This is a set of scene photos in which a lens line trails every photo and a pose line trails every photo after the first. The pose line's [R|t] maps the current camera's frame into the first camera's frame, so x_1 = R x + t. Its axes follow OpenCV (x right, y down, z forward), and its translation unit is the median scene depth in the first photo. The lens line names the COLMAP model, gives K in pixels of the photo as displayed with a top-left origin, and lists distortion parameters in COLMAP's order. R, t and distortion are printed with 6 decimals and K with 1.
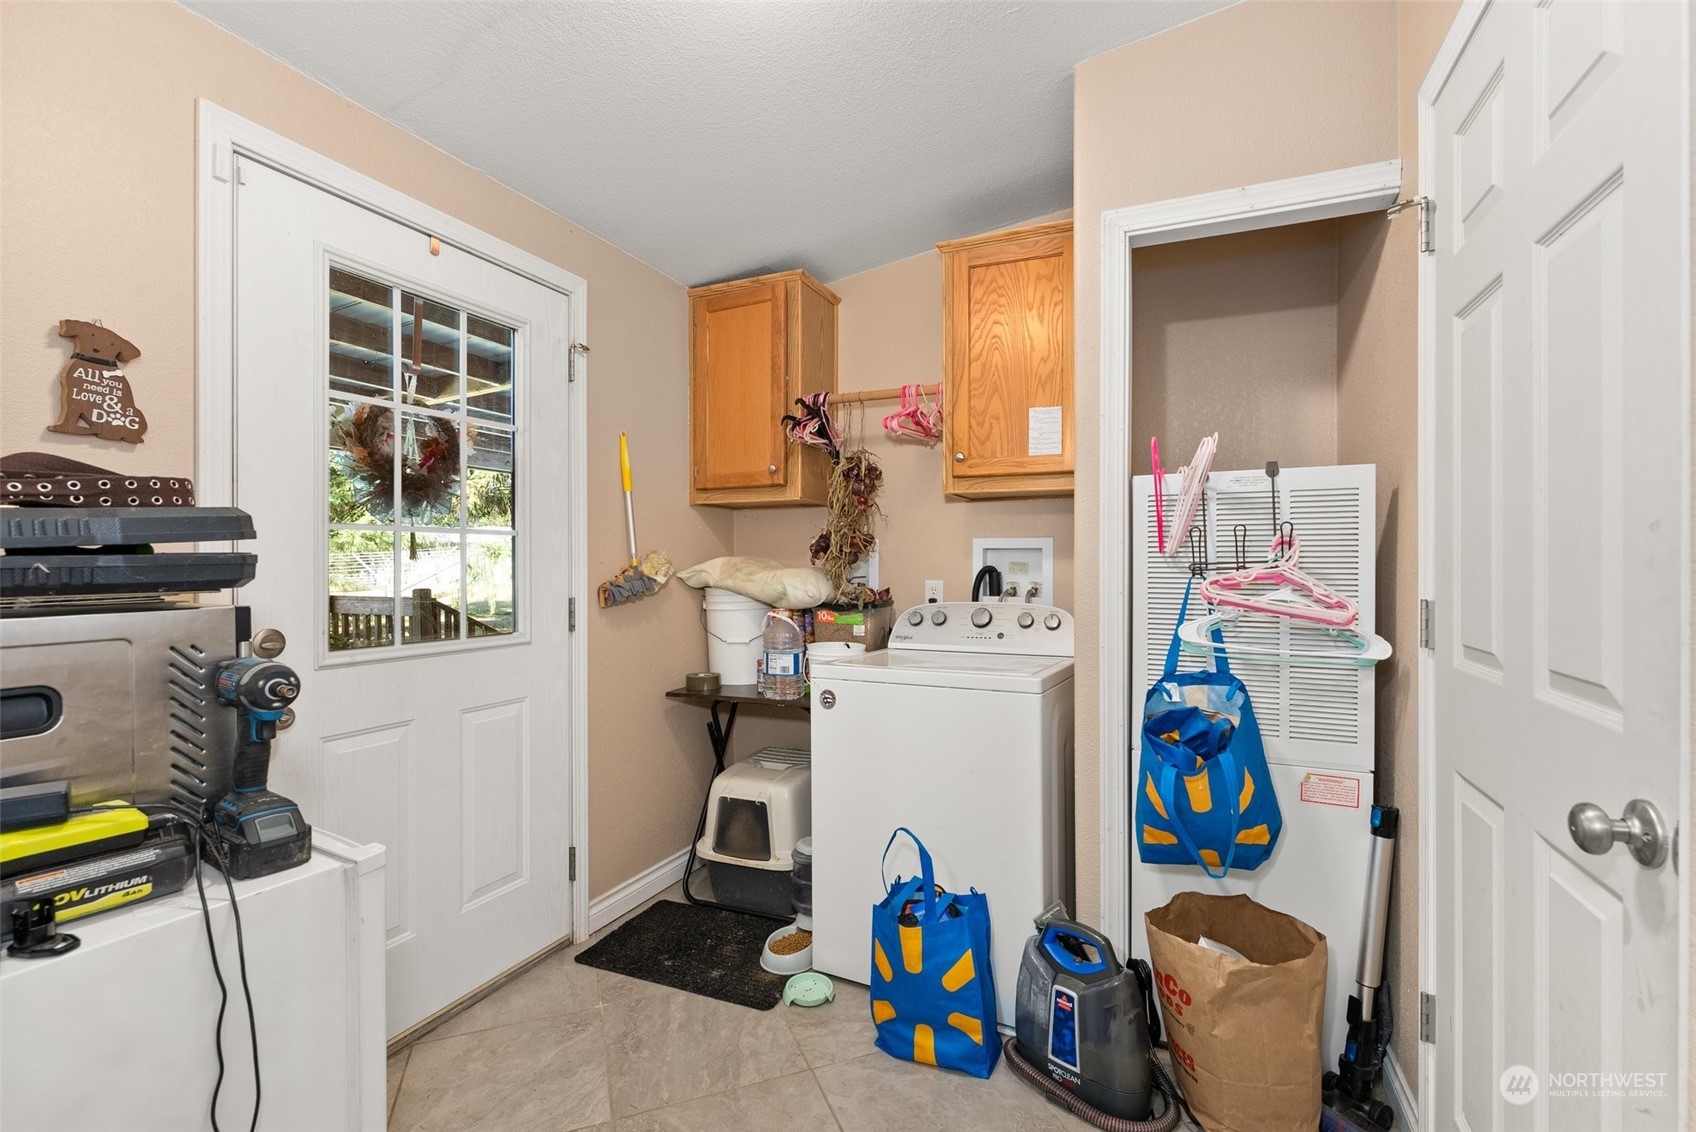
lens RADIAL K [[744.6, 0, 846.0], [0, 744.6, 563.8], [0, 0, 1]] dist [0.001015, -0.000355]
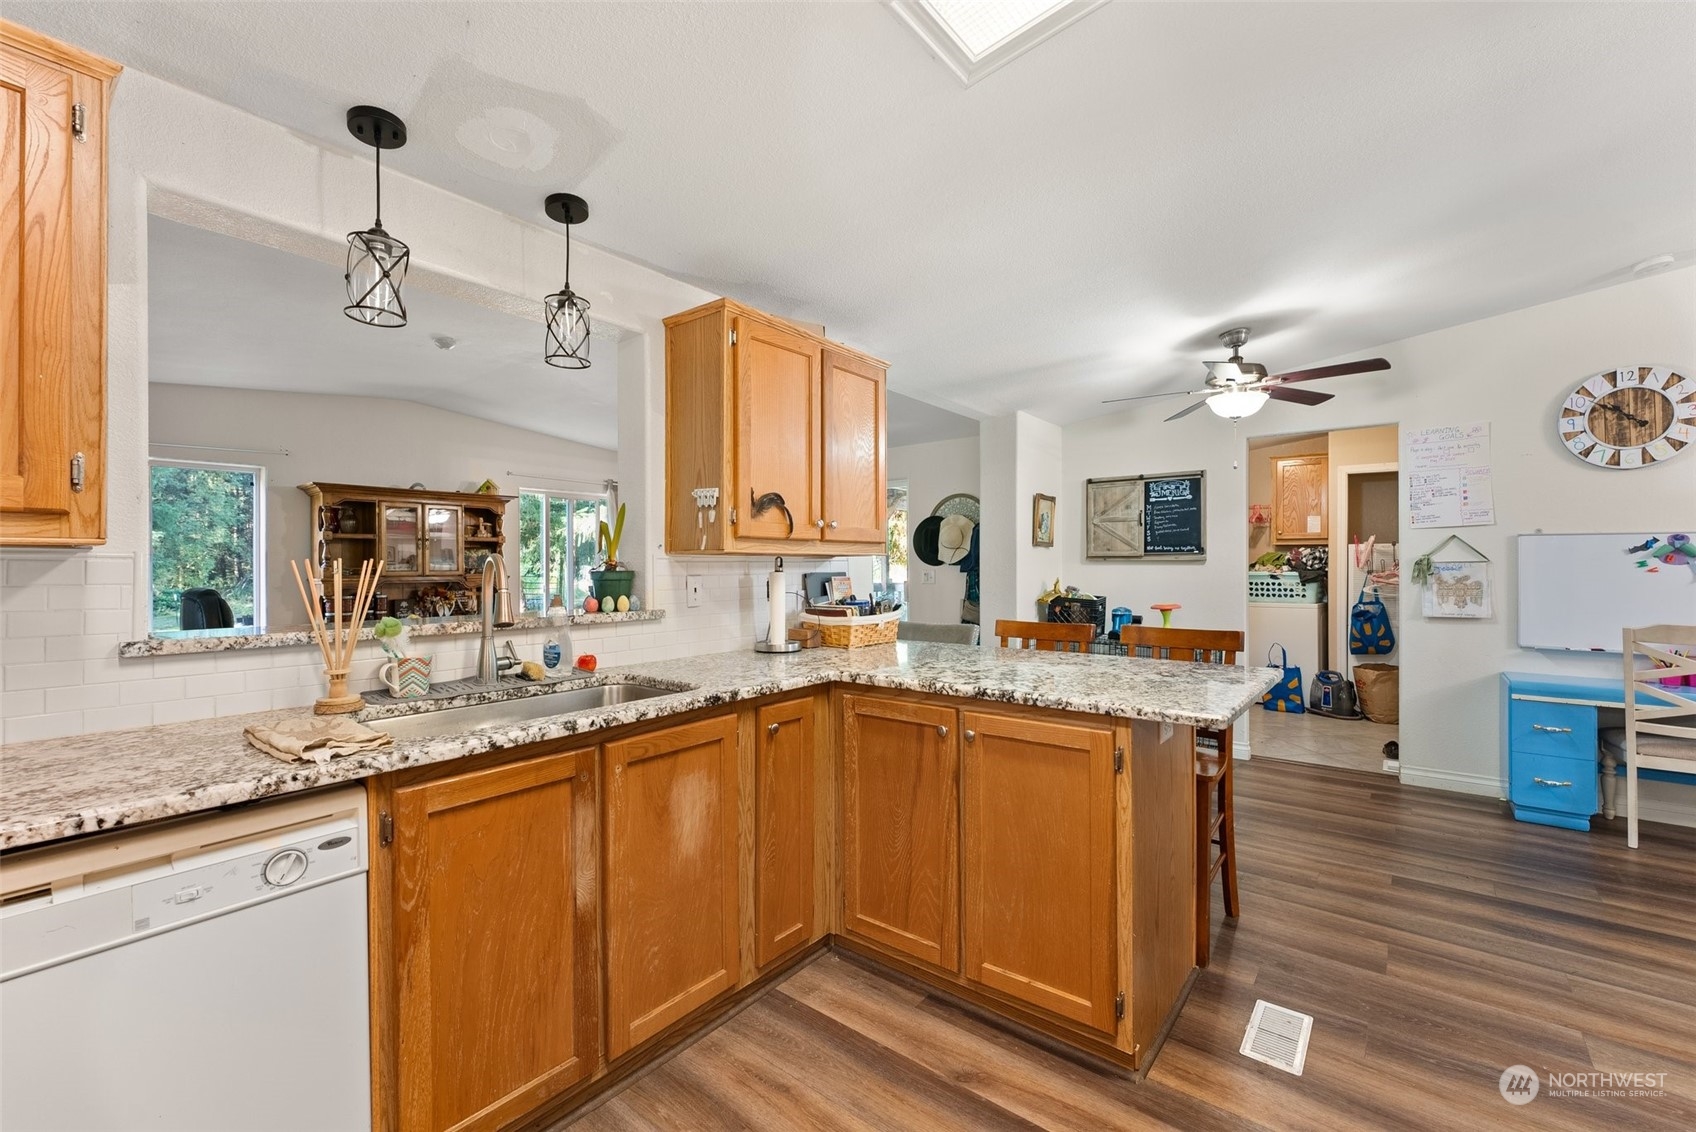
lens RADIAL K [[699.4, 0, 854.3], [0, 699.4, 566.7], [0, 0, 1]] dist [-0.001358, 0.000045]
pose [[0.967304, 0.000835, -0.253619, -1.050201], [-0.000245, 0.999997, 0.002355, -0.026034], [0.253620, -0.002216, 0.967301, -2.824088]]
